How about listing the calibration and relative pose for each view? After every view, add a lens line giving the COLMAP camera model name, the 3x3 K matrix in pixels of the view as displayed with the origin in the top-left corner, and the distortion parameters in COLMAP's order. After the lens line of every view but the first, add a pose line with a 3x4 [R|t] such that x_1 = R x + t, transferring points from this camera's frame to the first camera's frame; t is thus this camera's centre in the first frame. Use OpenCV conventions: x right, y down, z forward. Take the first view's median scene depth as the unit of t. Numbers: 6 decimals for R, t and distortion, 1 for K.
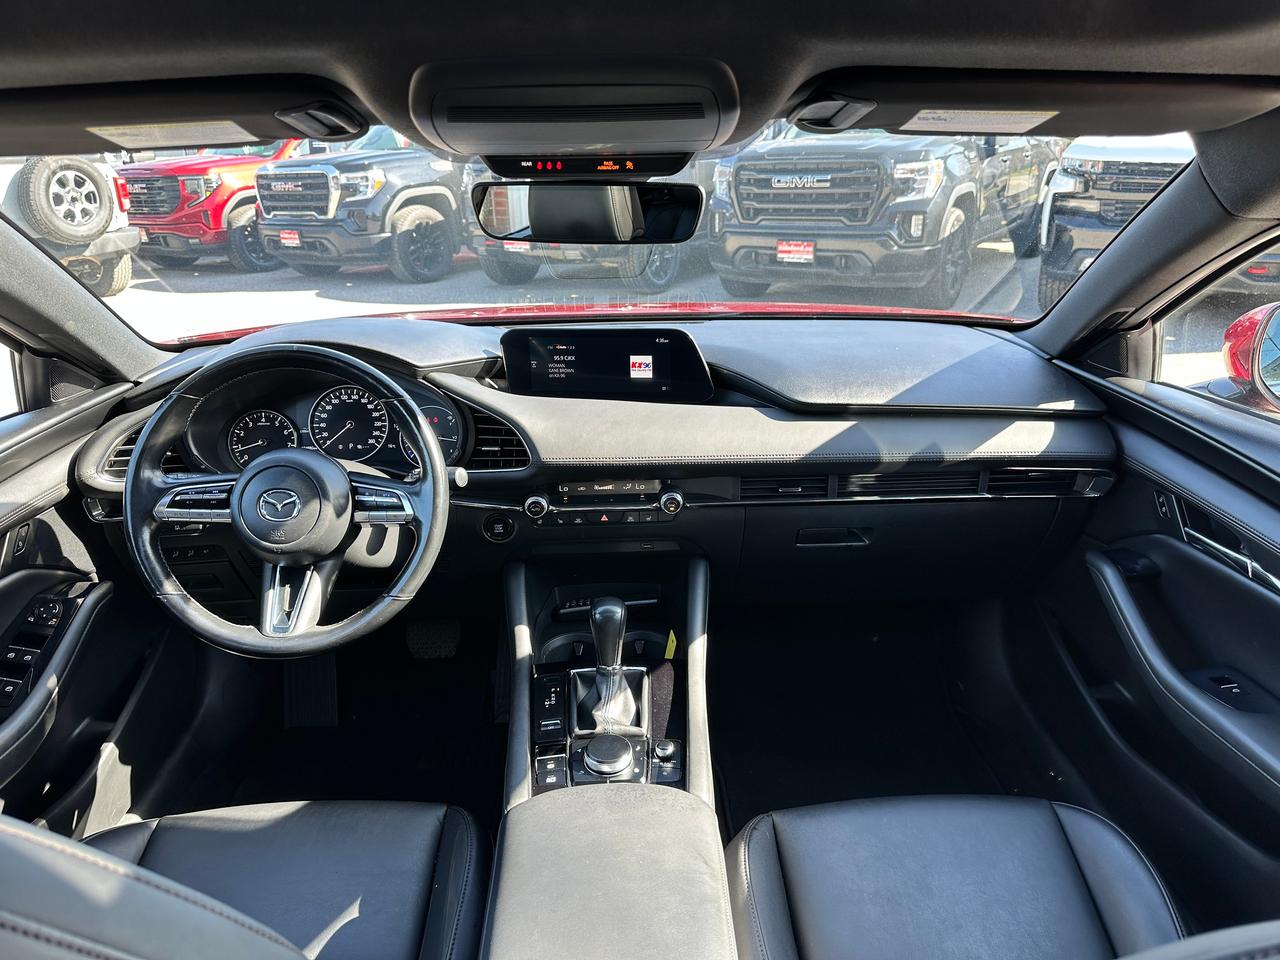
lens RADIAL K [[899.4, 0, 639.0], [0, 899.4, 463.0], [0, 0, 1]] dist [0.143983, -0.221524]
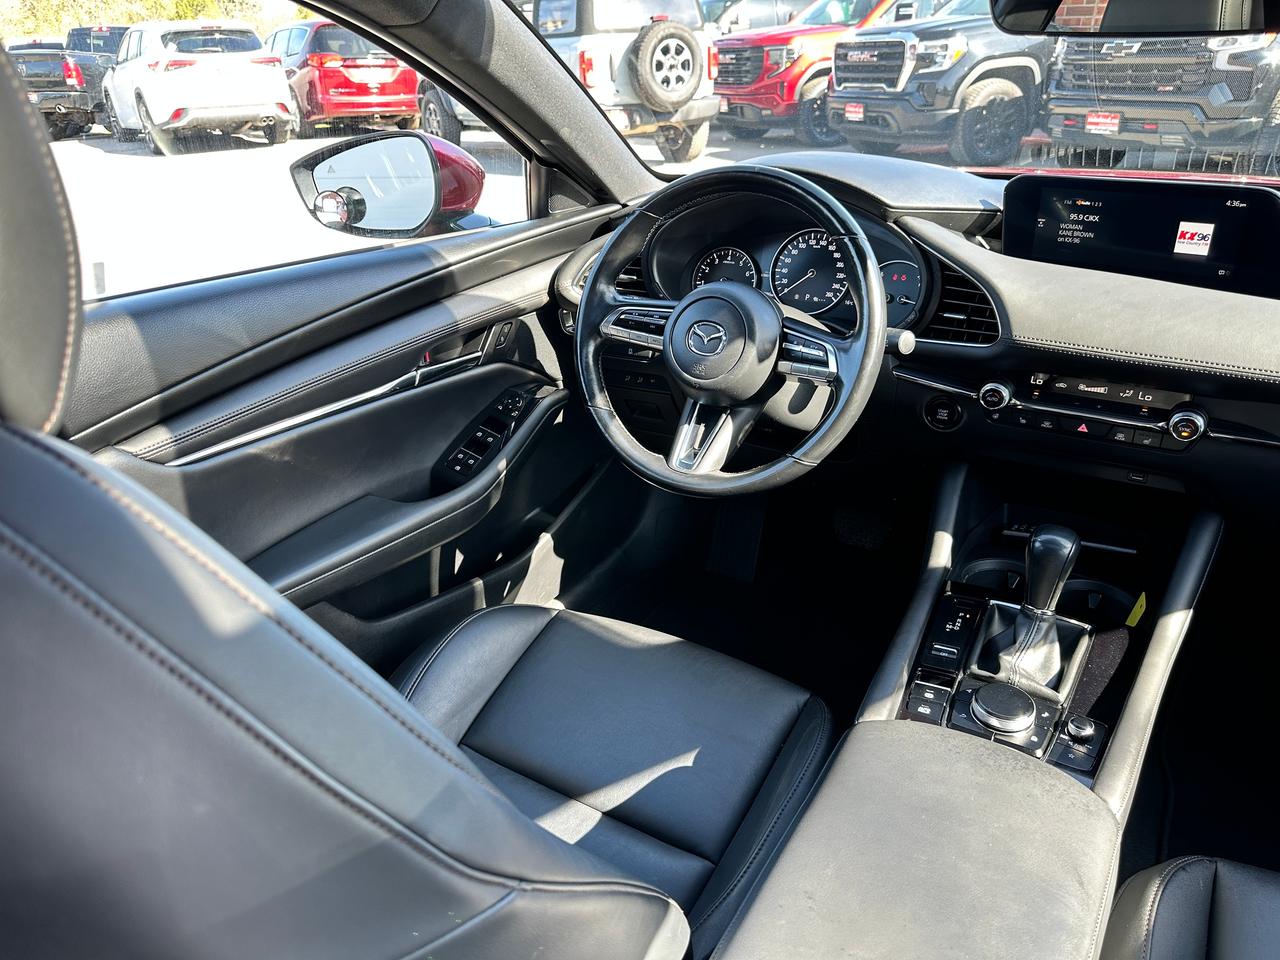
lens RADIAL K [[906.4, 0, 632.6], [0, 906.4, 476.5], [0, 0, 1]] dist [0.051804, -0.075775]
pose [[0.832939, 0.232947, -0.501945, 0.039582], [-0.166044, 0.970492, 0.174857, 0.025944], [0.527866, -0.062300, 0.847040, 0.117731]]
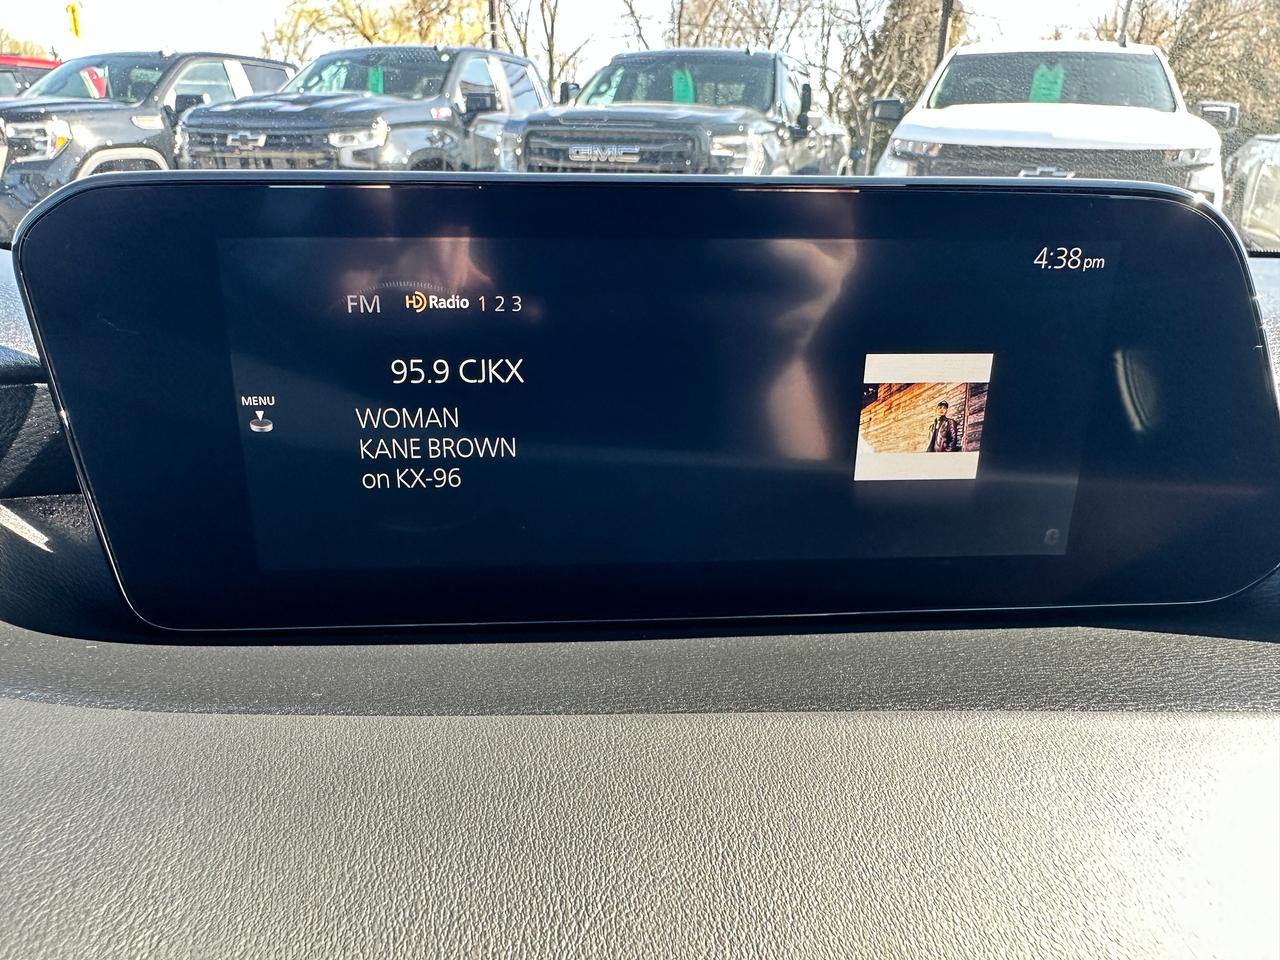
lens RADIAL K [[913.7, 0, 603.3], [0, 913.7, 544.5], [0, 0, 1]] dist [-0.007718, 0.000486]
pose [[0.975694, -0.038799, 0.215676, -0.095521], [0.021695, 0.996469, 0.081113, -0.096293], [-0.218062, -0.074463, 0.973090, 0.825771]]
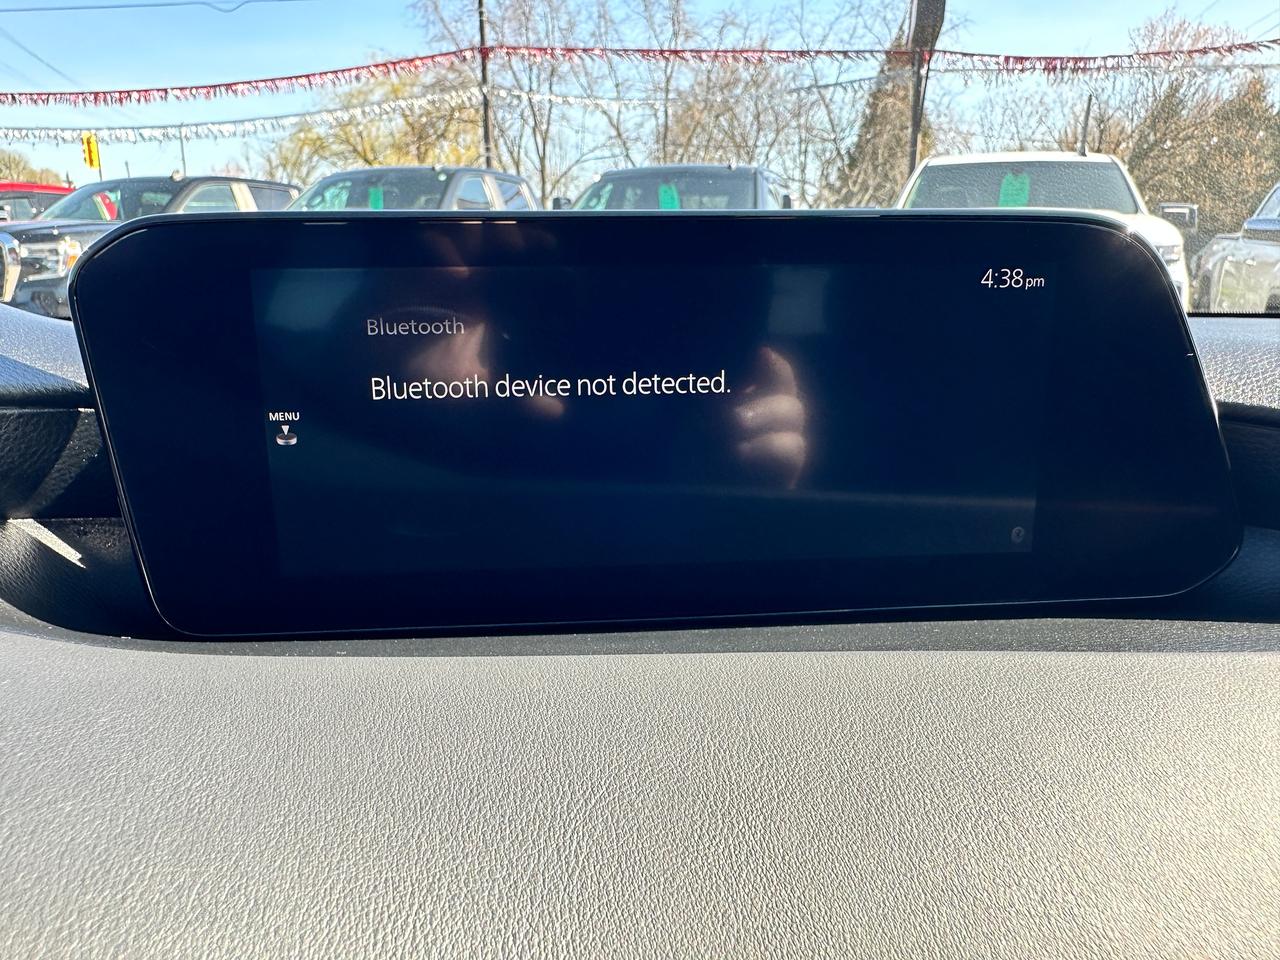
lens RADIAL K [[914.7, 0, 606.6], [0, 914.7, 542.2], [0, 0, 1]] dist [-0.007260, -0.002336]
pose [[0.973626, -0.034538, 0.225521, -0.098991], [0.041936, 0.998725, -0.028093, -0.078989], [-0.224263, 0.036810, 0.973833, 0.813095]]
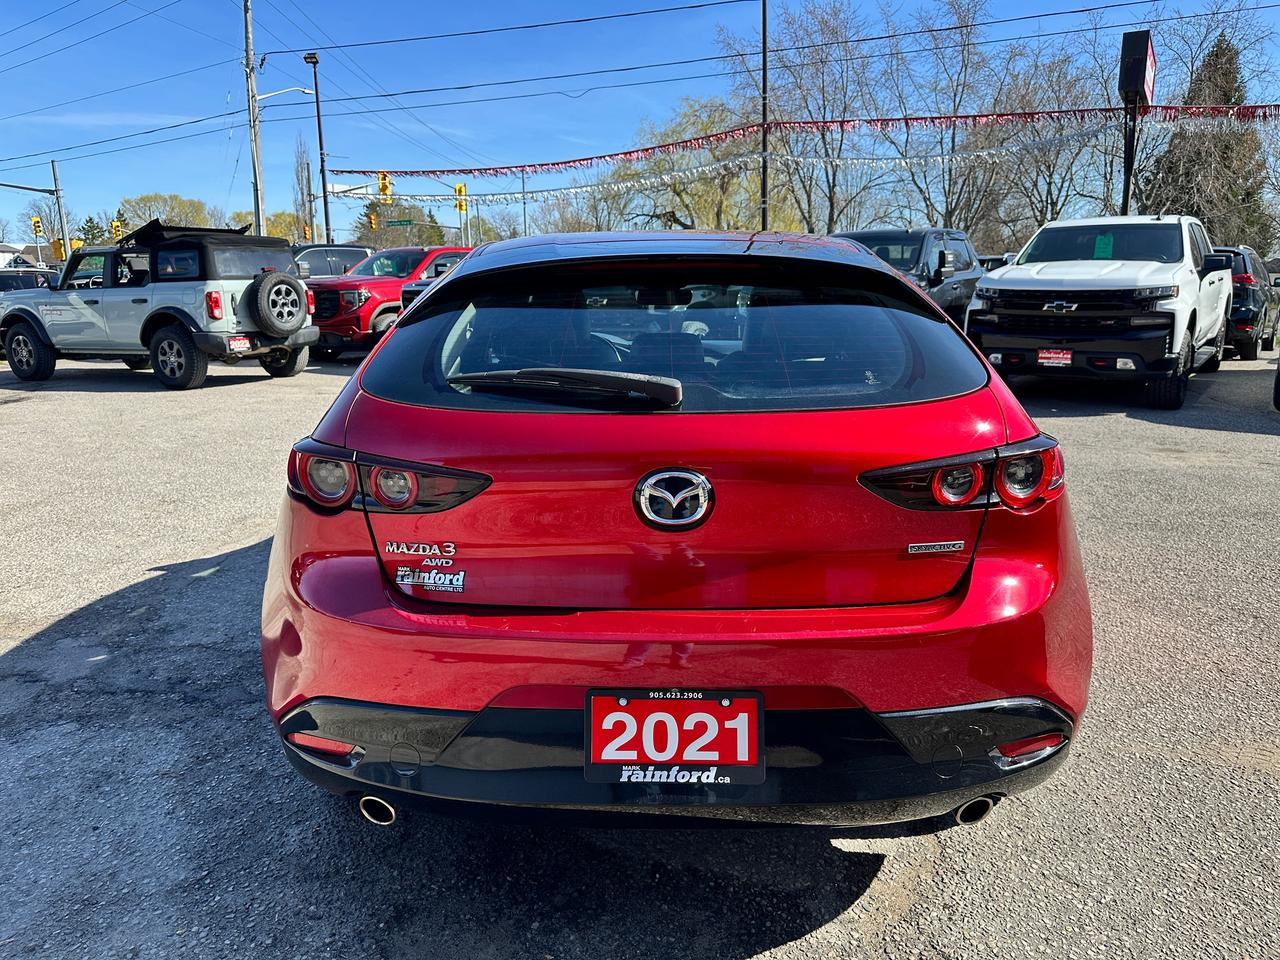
lens RADIAL K [[897.1, 0, 639.1], [0, 897.1, 486.6], [0, 0, 1]] dist [0.052412, -0.062979]
pose [[0.998444, 0.028295, -0.048046, 0.022223], [-0.032881, 0.994690, -0.097523, 0.669769], [0.045032, 0.098951, 0.994073, -2.054129]]
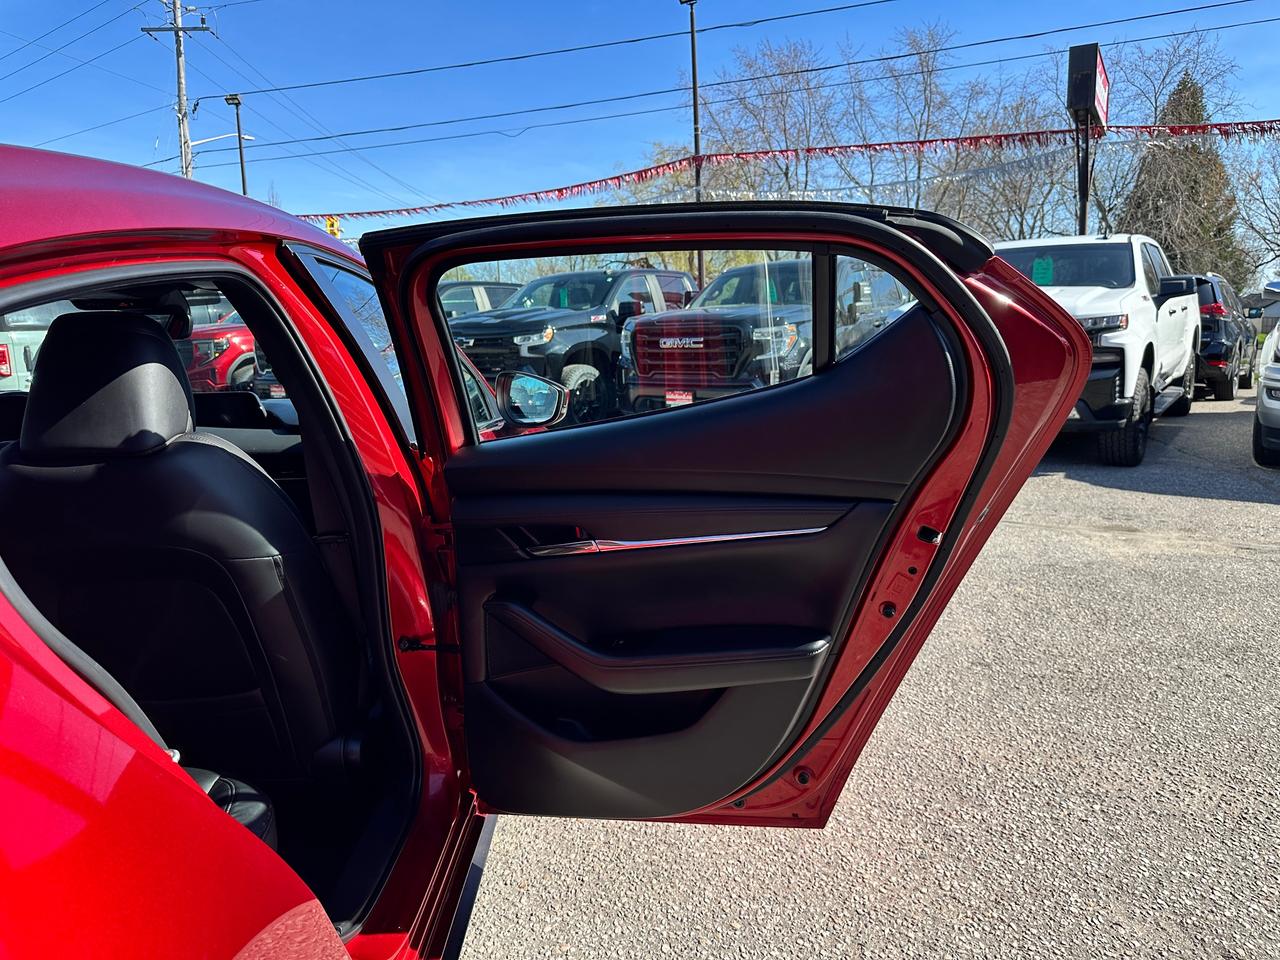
lens RADIAL K [[899.1, 0, 640.0], [0, 899.1, 480.0], [0, 0, 1]] dist [0.081079, -0.108678]
pose [[0.999314, 0.006441, -0.036475, 0.882527], [-0.012004, 0.987935, -0.154402, 0.281341], [0.035041, 0.154734, 0.987335, -0.761715]]
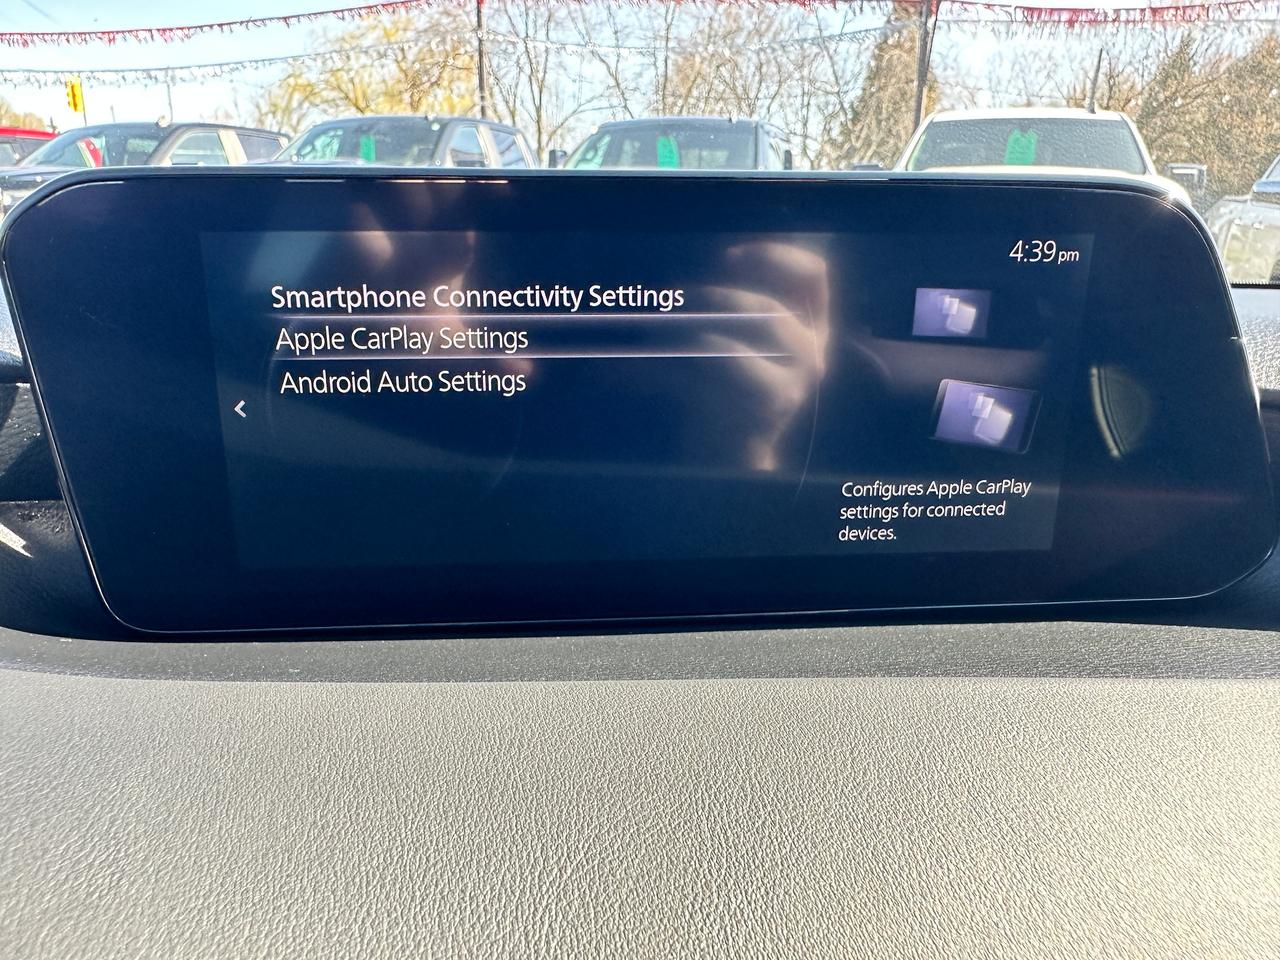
lens RADIAL K [[914.9, 0, 604.0], [0, 914.9, 549.5], [0, 0, 1]] dist [-0.006850, -0.002160]
pose [[0.972990, -0.035604, 0.228083, -0.094695], [0.031051, 0.999241, 0.023521, -0.085254], [-0.228748, -0.015804, 0.973357, 0.826040]]
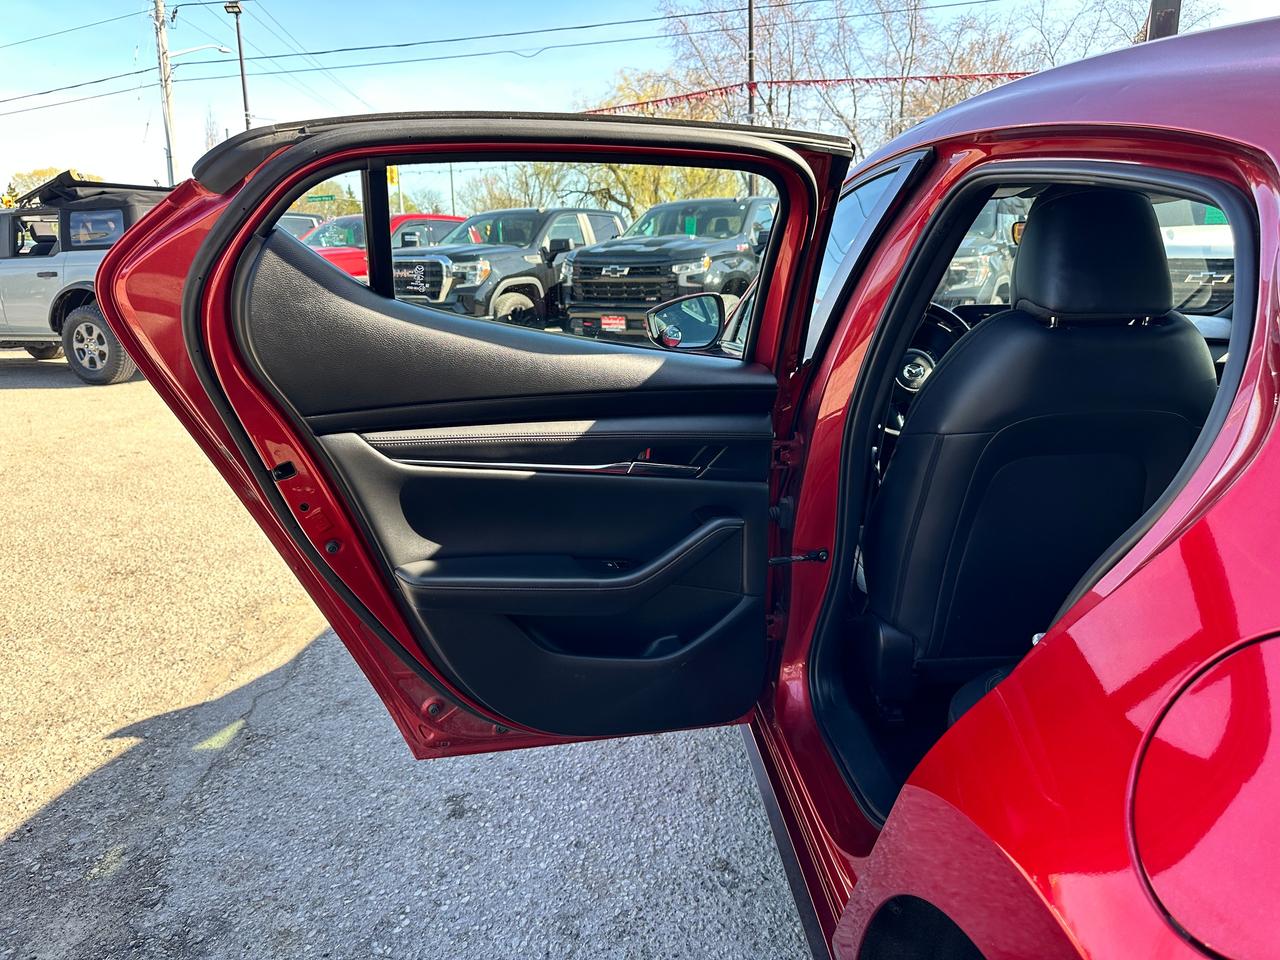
lens RADIAL K [[897.1, 0, 639.1], [0, 897.1, 486.6], [0, 0, 1]] dist [0.052412, -0.062979]
pose [[0.999444, 0.010588, 0.031601, -0.864161], [-0.008076, 0.996873, -0.078609, 0.353093], [-0.032335, 0.078310, 0.996405, -0.797805]]
